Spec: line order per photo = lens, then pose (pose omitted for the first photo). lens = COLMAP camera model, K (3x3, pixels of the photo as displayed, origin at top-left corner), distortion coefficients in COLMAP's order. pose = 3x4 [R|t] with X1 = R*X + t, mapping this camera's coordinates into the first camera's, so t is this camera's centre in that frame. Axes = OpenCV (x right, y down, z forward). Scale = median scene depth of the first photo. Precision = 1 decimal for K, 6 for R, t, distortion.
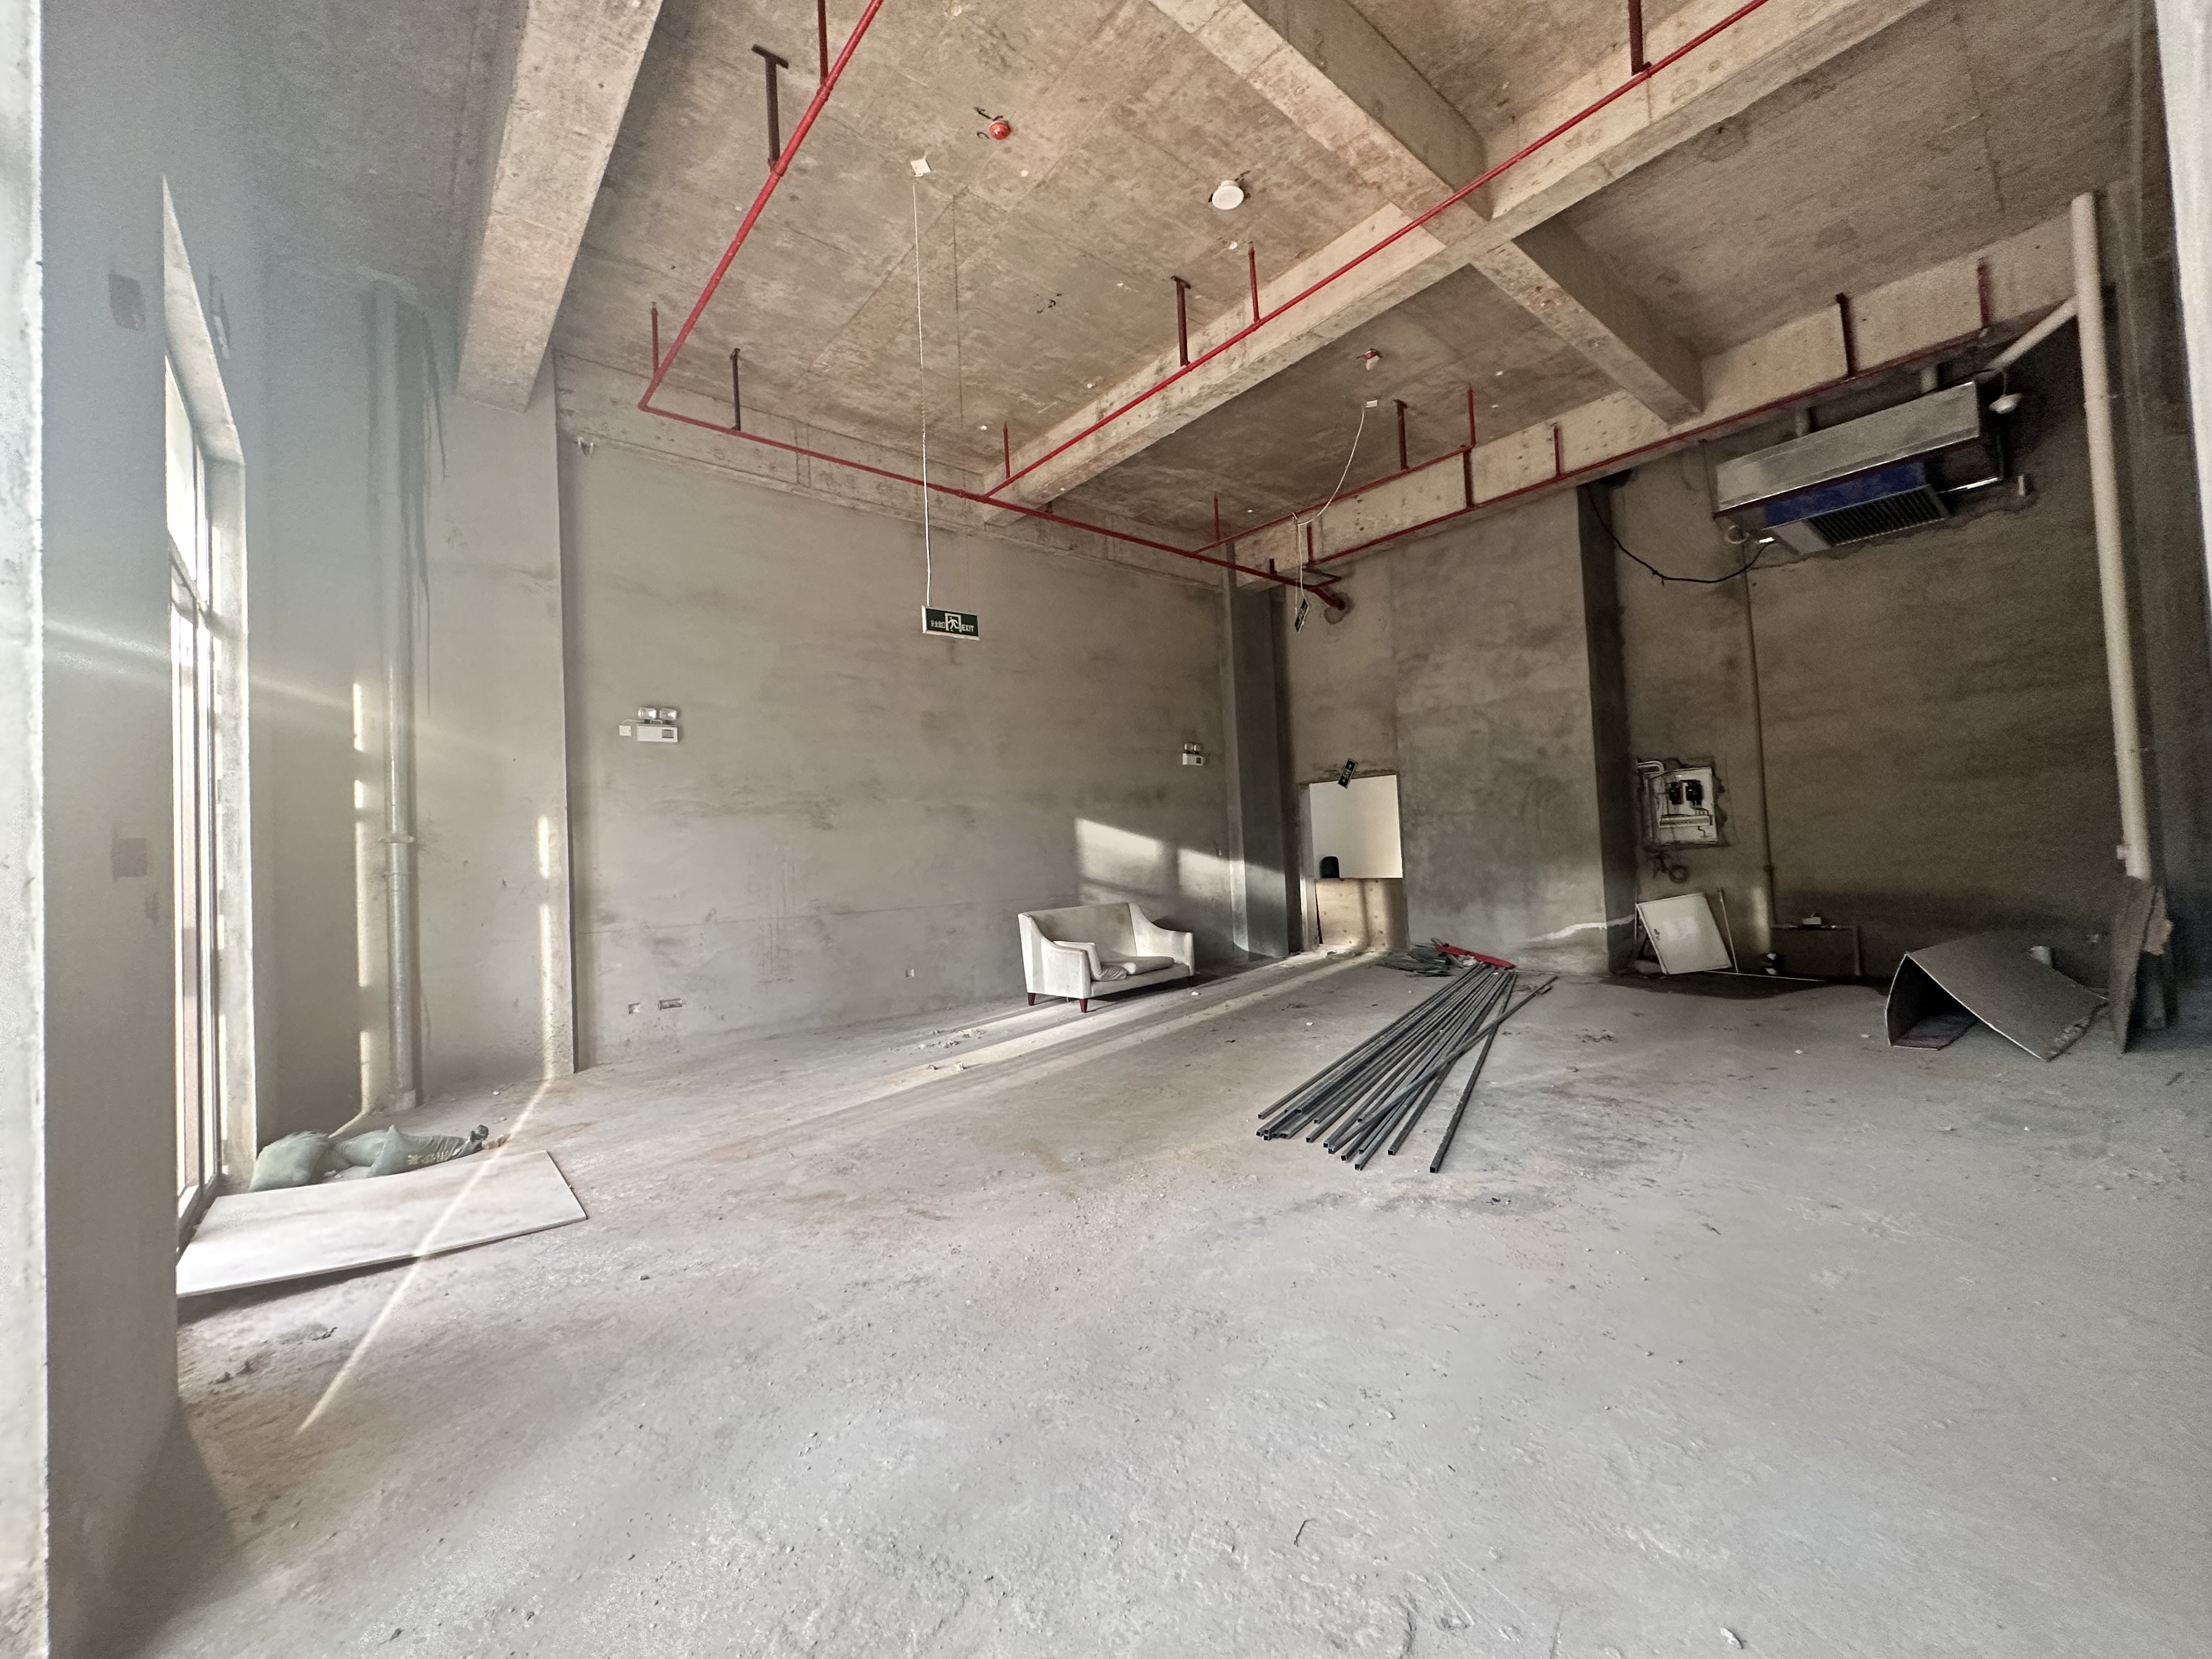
lens RADIAL K [[883.8, 0, 1104.2], [0, 883.8, 828.9], [0, 0, 1]] dist [-0.005054, 0.002595]
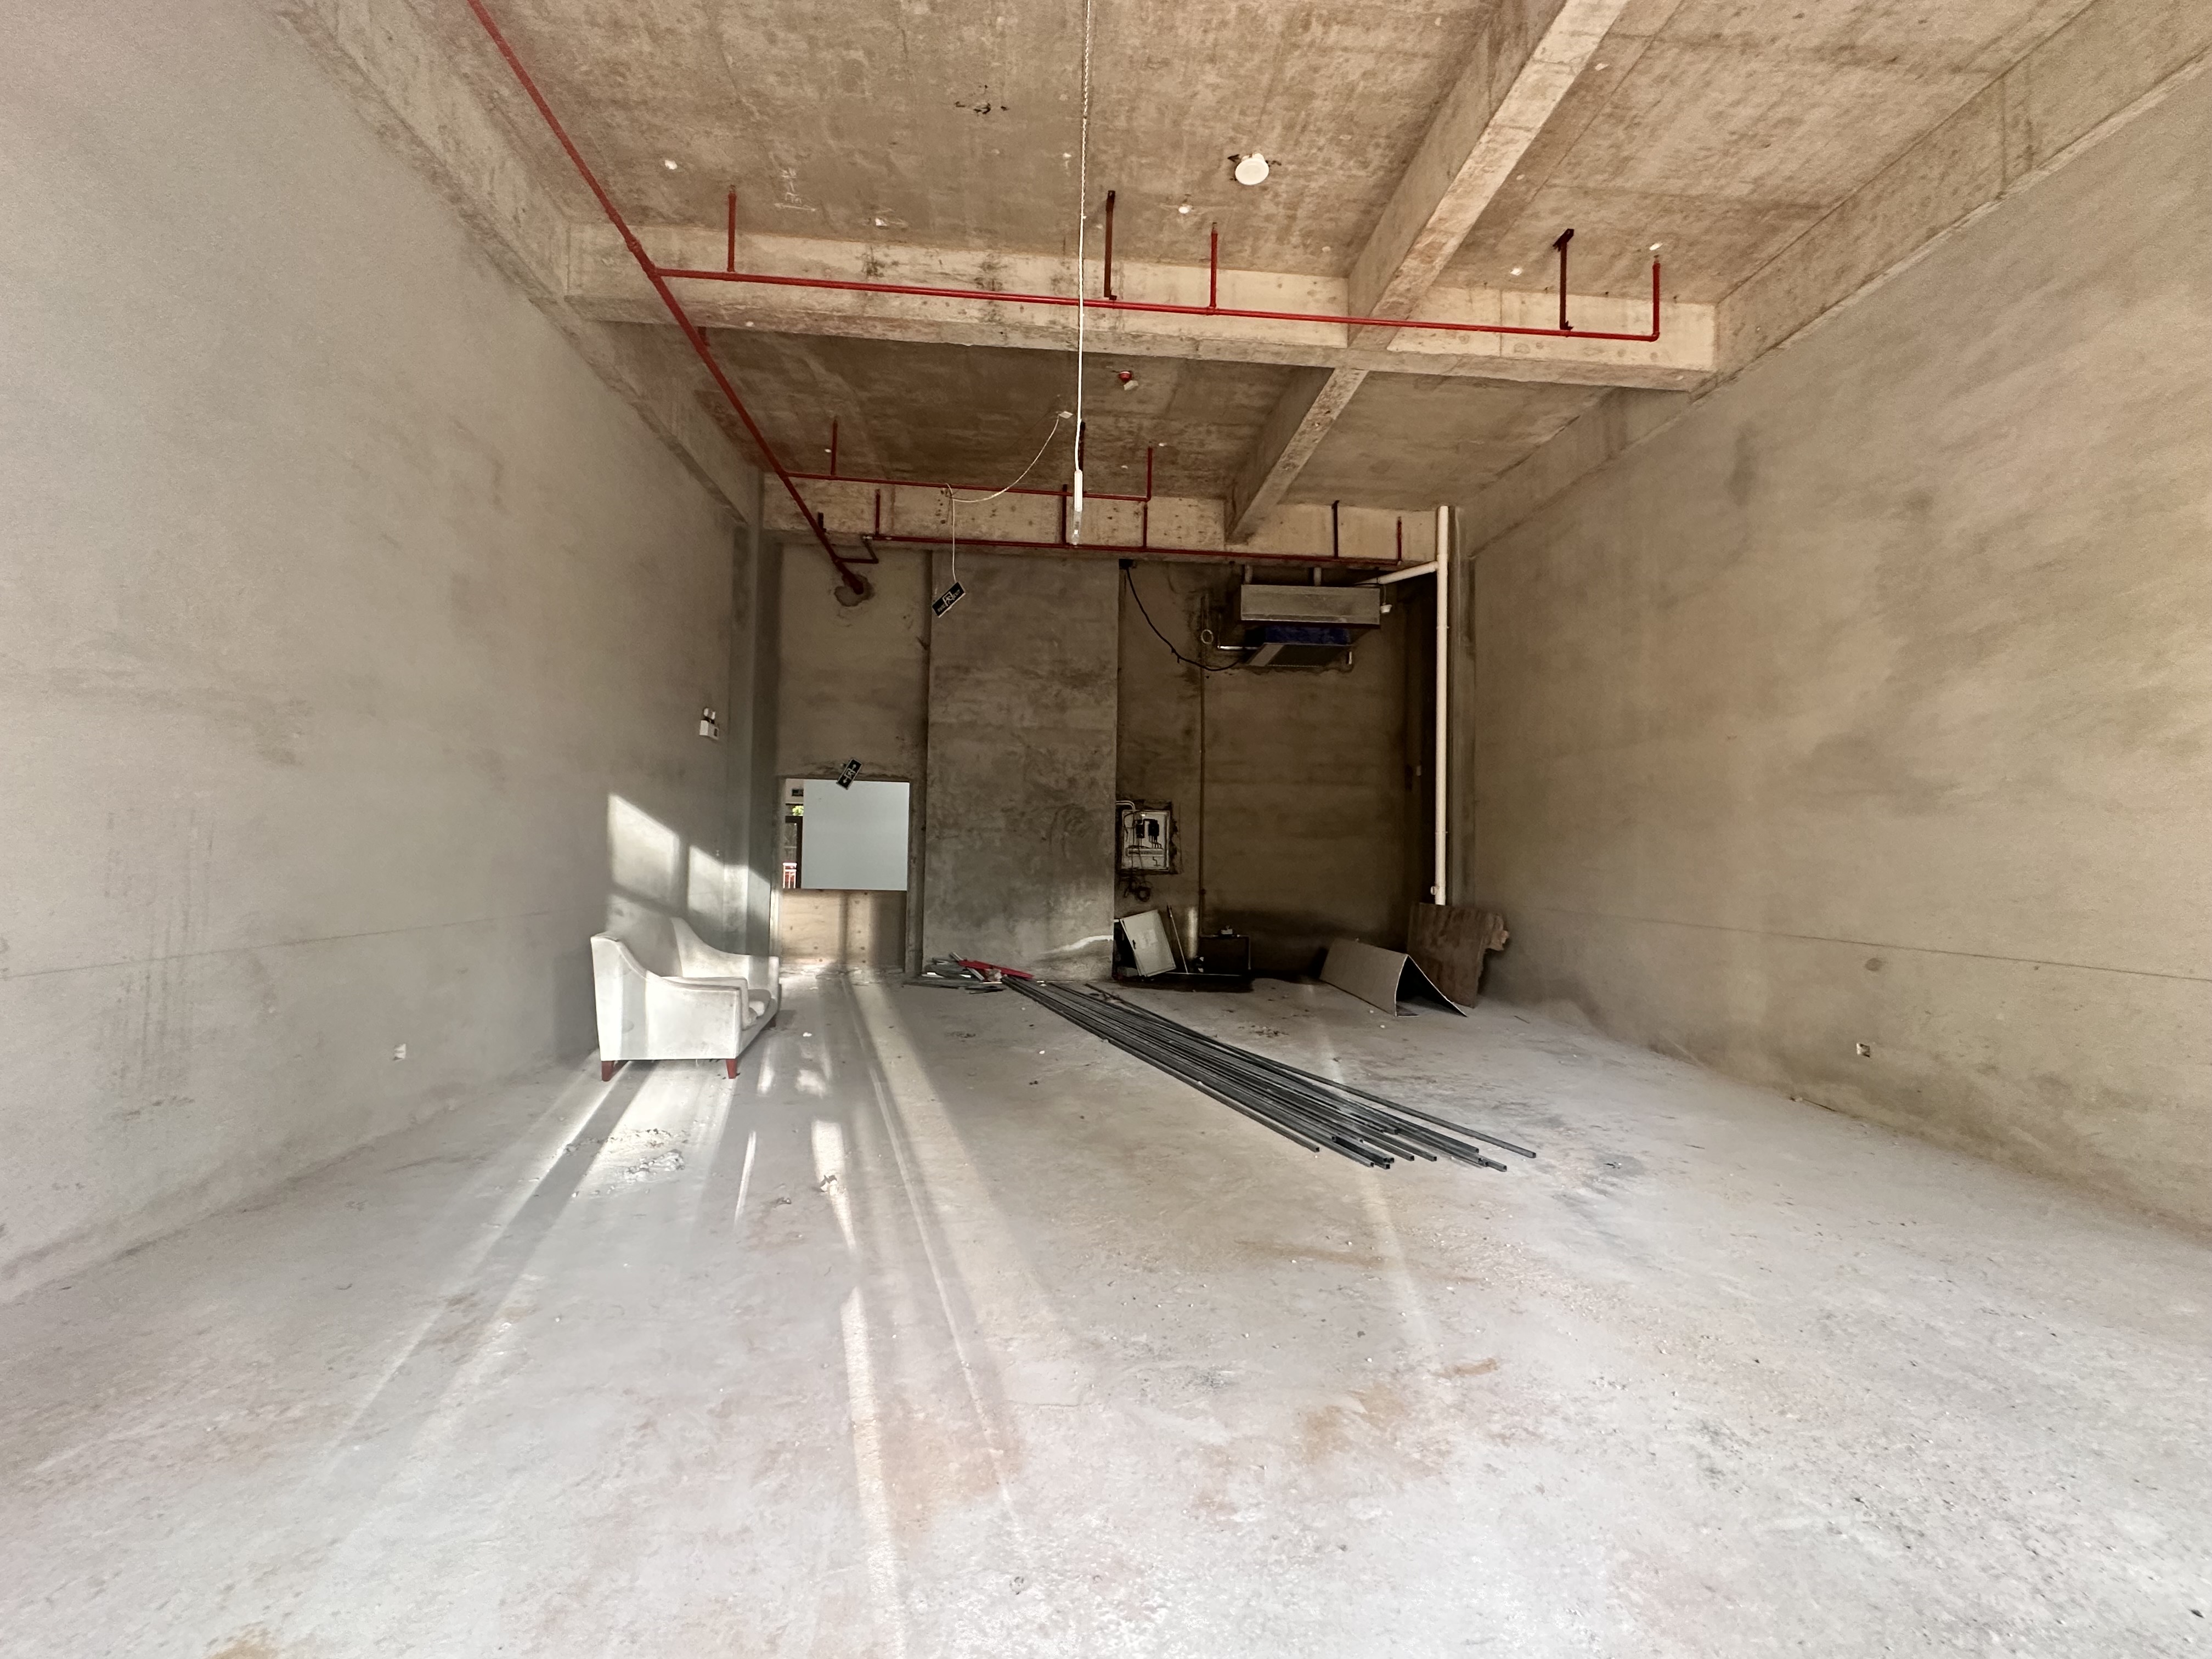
lens RADIAL K [[883.8, 0, 1104.2], [0, 883.8, 828.9], [0, 0, 1]] dist [-0.005054, 0.002595]
pose [[0.576731, 0.081021, 0.812907, -0.405565], [-0.073262, 0.996190, -0.047312, 0.023183], [-0.813642, -0.032269, 0.580469, 0.345516]]
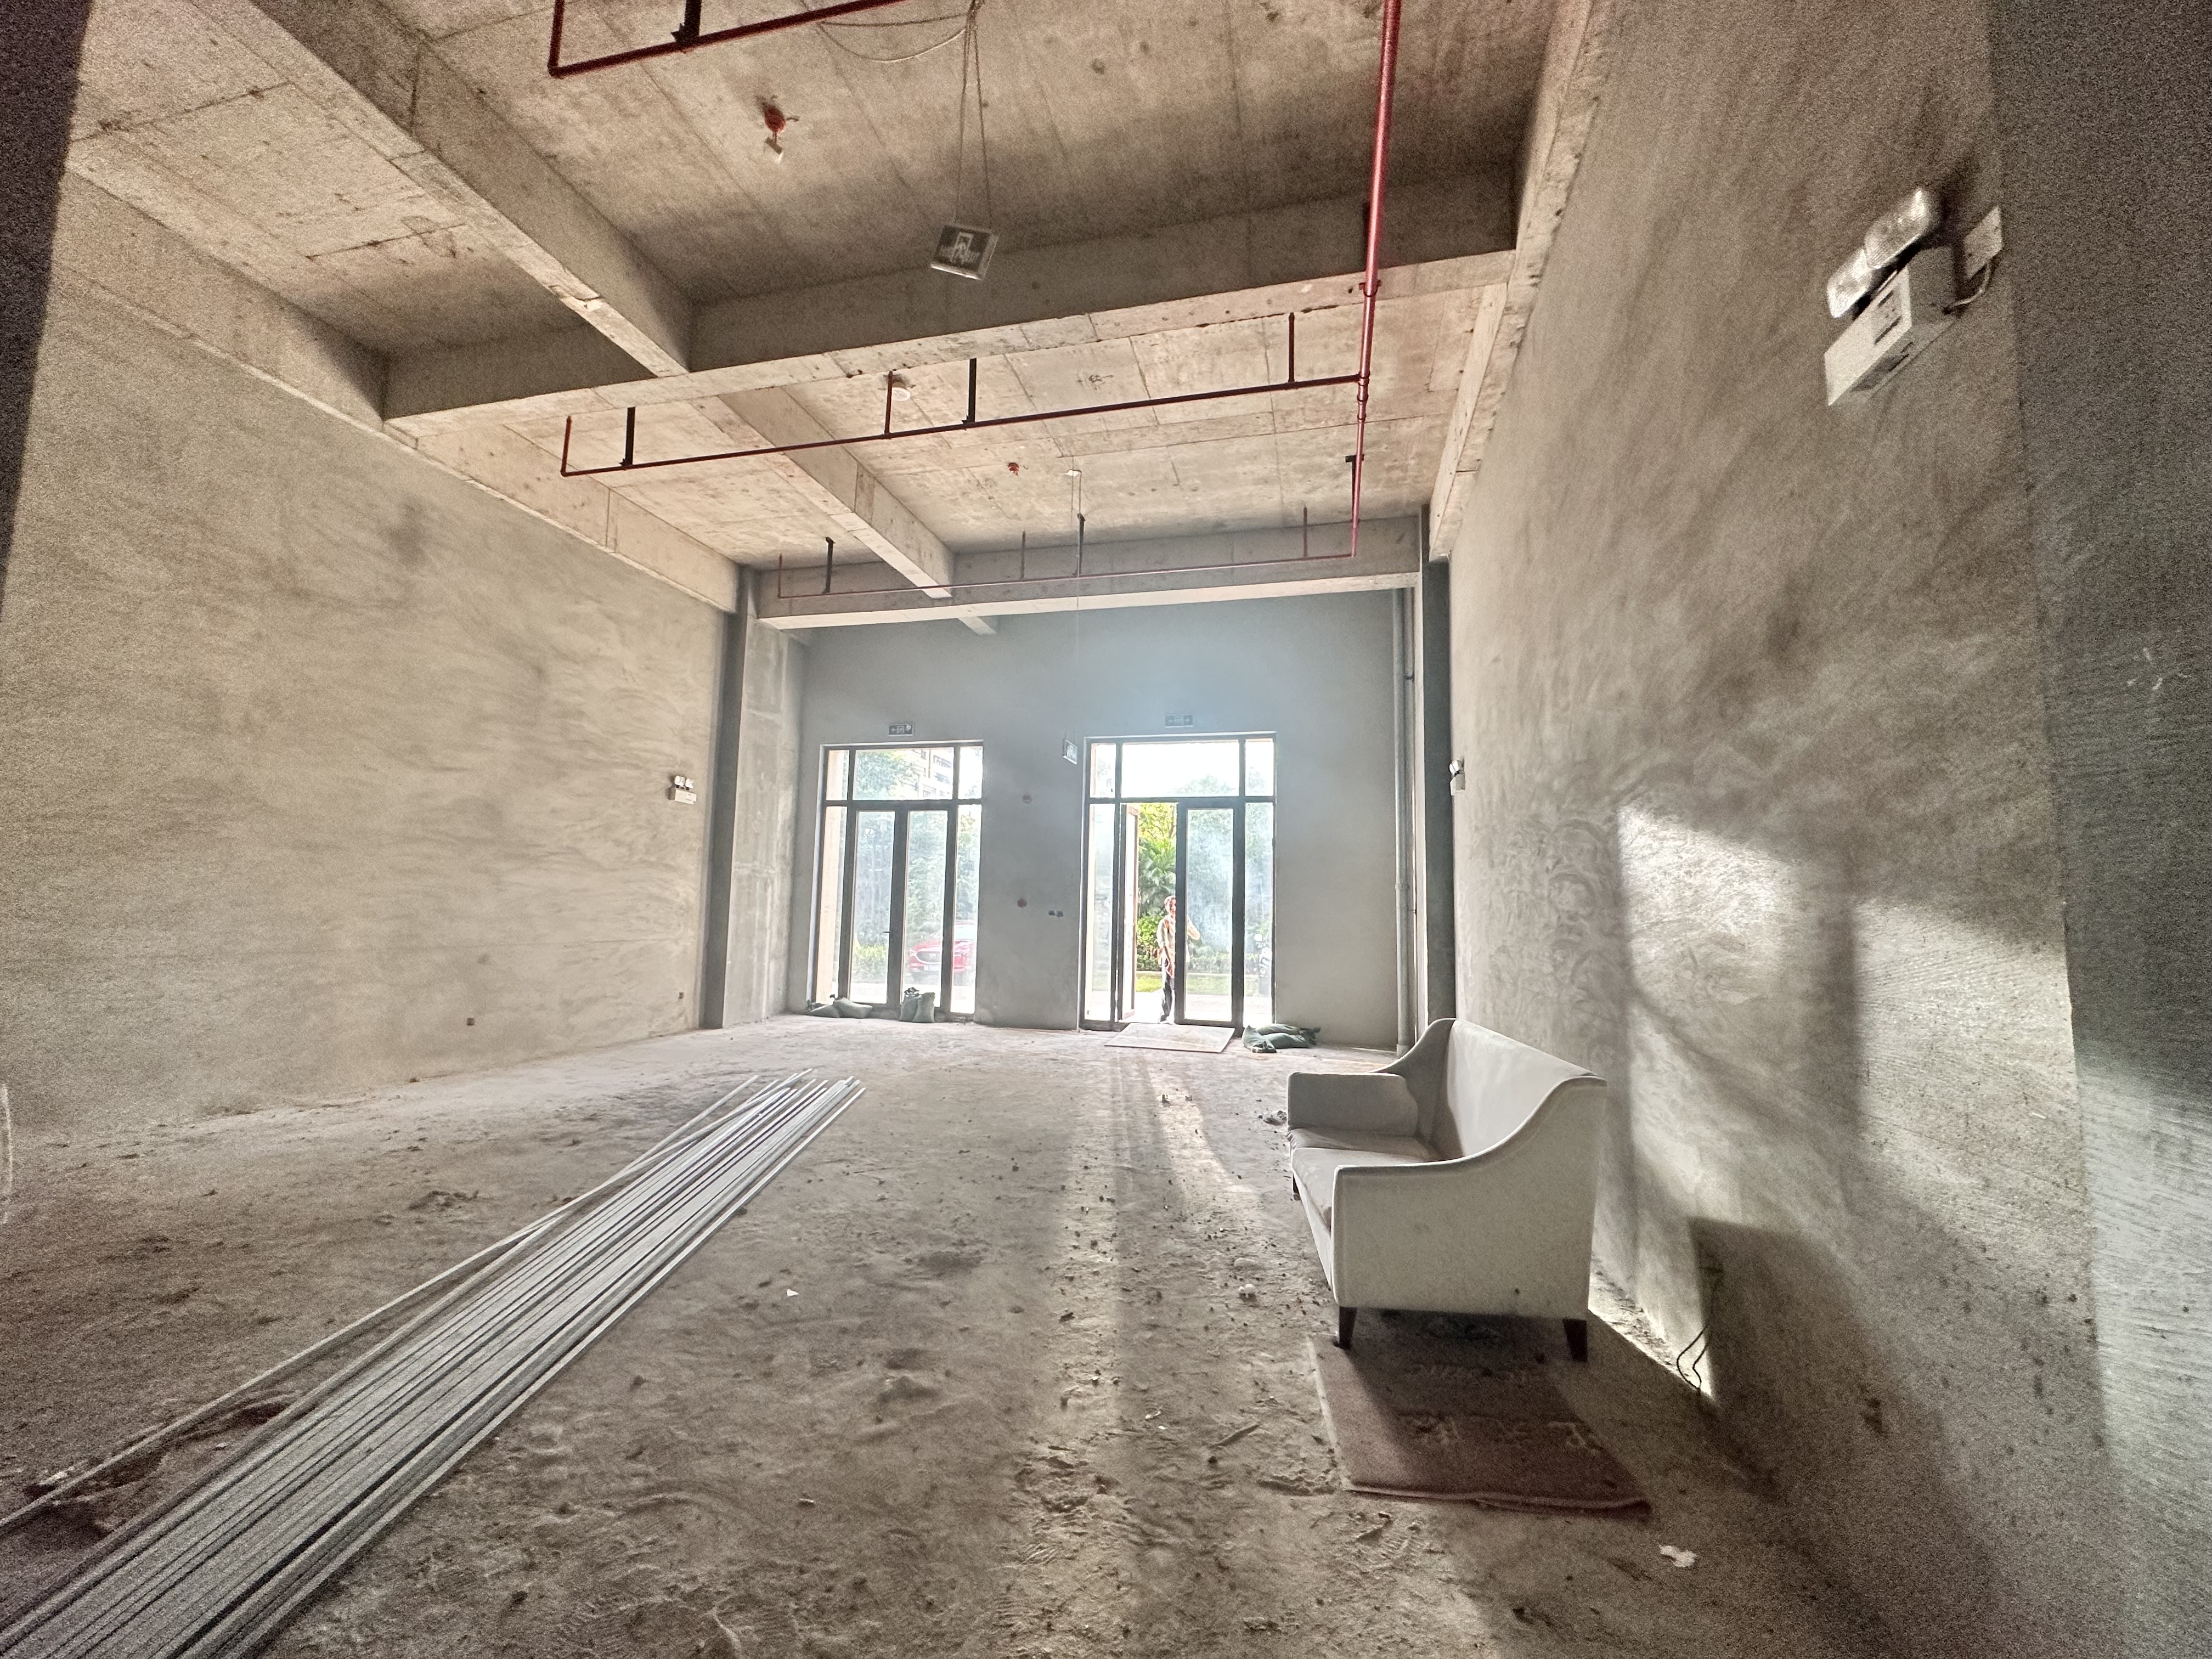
lens RADIAL K [[883.8, 0, 1104.2], [0, 883.8, 828.9], [0, 0, 1]] dist [-0.005054, 0.002595]
pose [[-0.810889, -0.023091, -0.584745, 0.385763], [0.039102, 0.994850, -0.093510, 0.025391], [0.583892, -0.098691, -0.805810, 1.315603]]
